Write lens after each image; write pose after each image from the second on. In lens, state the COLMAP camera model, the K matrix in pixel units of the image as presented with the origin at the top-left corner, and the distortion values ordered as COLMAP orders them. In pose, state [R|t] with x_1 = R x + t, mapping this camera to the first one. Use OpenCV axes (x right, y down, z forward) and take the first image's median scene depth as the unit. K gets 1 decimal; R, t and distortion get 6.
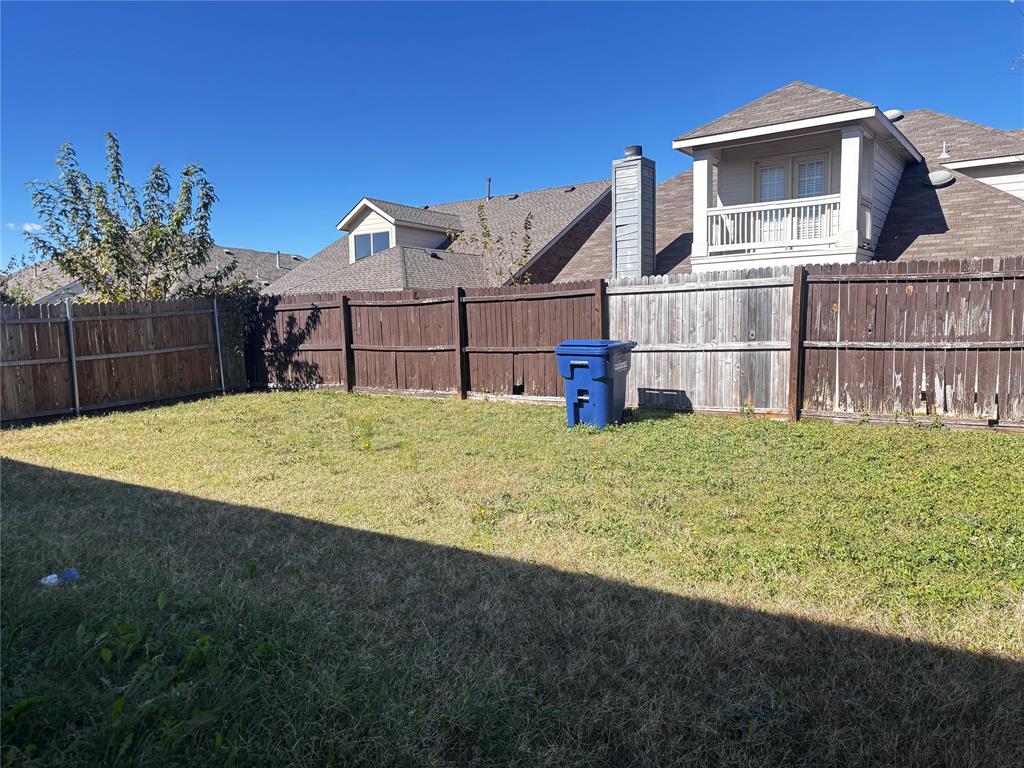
lens RADIAL K [[776.7, 0, 512.3], [0, 776.7, 385.2], [0, 0, 1]] dist [0.025186, -0.044467]
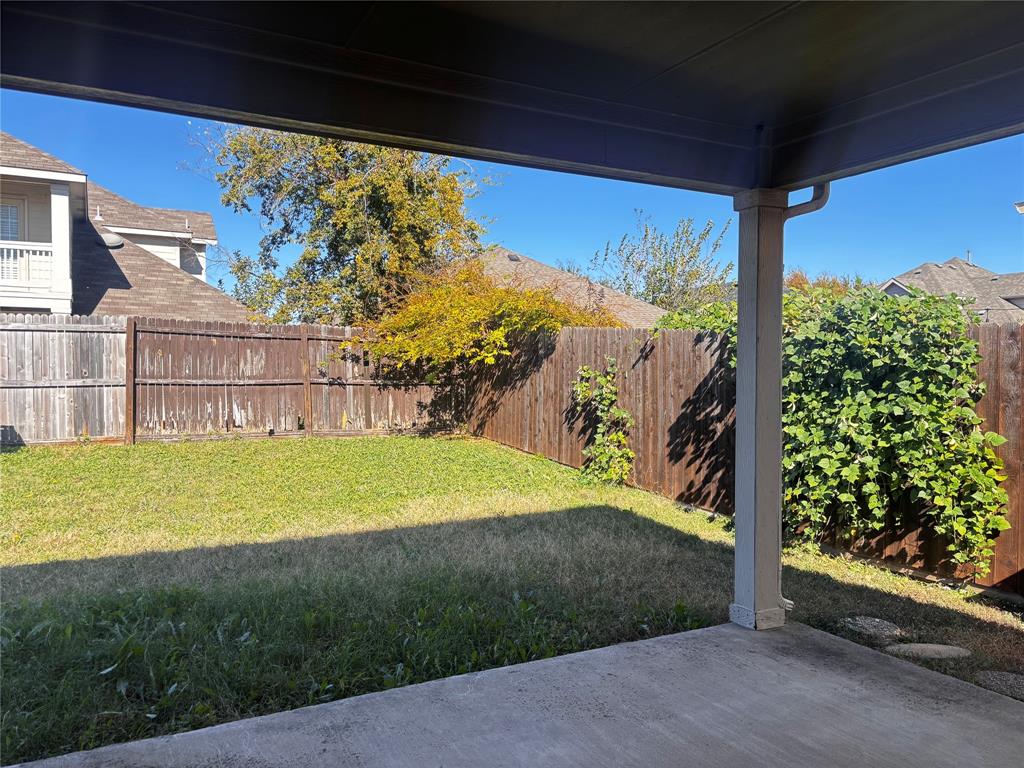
lens RADIAL K [[776.7, 0, 512.5], [0, 776.7, 386.1], [0, 0, 1]] dist [0.025186, -0.044467]
pose [[0.416352, -0.003629, 0.909196, -0.465634], [0.046878, 0.998748, -0.017481, 0.004081], [-0.907994, 0.049900, 0.416000, -0.044683]]
